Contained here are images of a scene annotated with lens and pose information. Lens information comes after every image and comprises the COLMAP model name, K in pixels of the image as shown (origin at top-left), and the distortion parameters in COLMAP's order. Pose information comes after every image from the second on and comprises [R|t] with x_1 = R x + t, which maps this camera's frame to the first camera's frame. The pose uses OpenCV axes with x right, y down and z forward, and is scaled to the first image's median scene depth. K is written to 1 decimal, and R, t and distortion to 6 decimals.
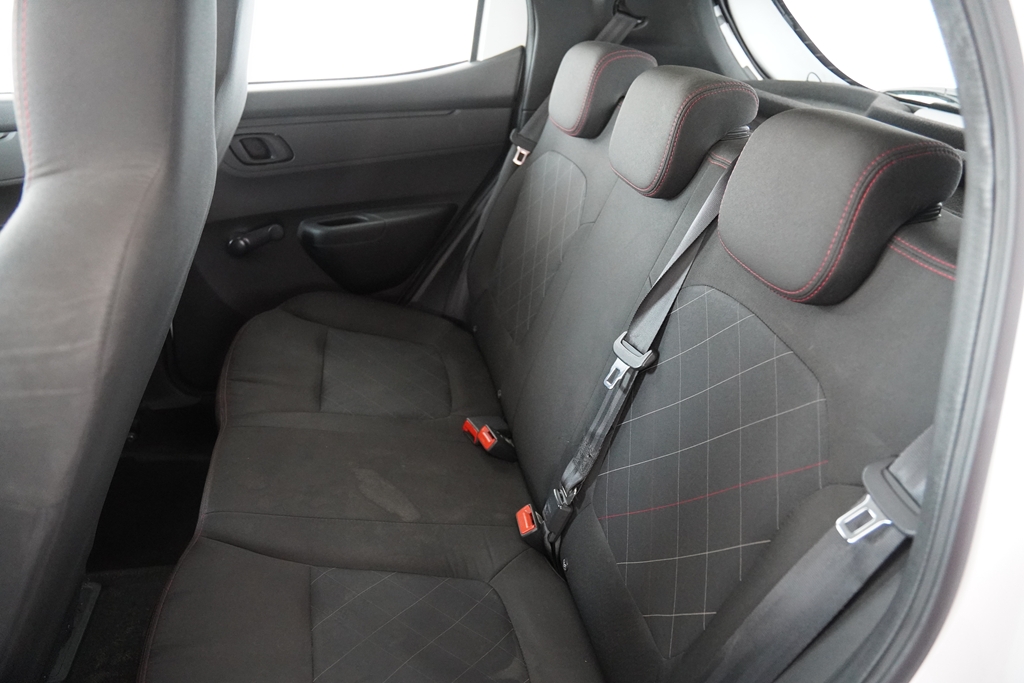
lens RADIAL K [[775.0, 0, 512.0], [0, 775.0, 341.5], [0, 0, 1]] dist [-0.098831, 0.011703]
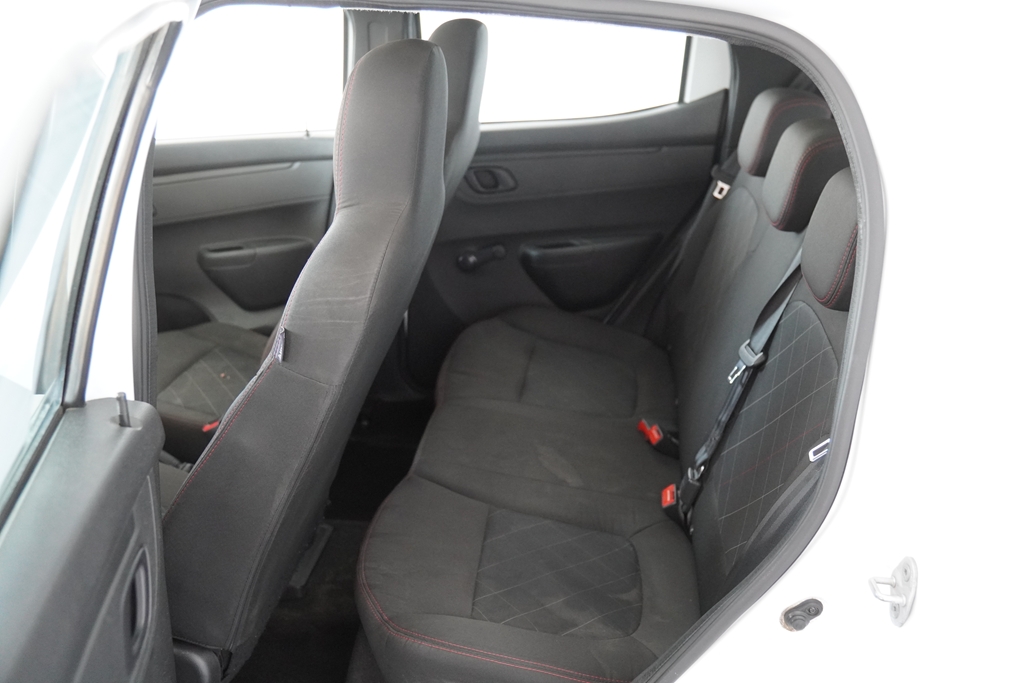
lens RADIAL K [[926.1, 0, 512.0], [0, 926.1, 341.5], [0, 0, 1]] dist [-0.006489, 0.000137]
pose [[0.950435, 0.061027, -0.304876, 0.189695], [-0.078667, 0.995844, -0.045902, 0.071088], [0.300808, 0.067610, 0.951285, -0.410050]]
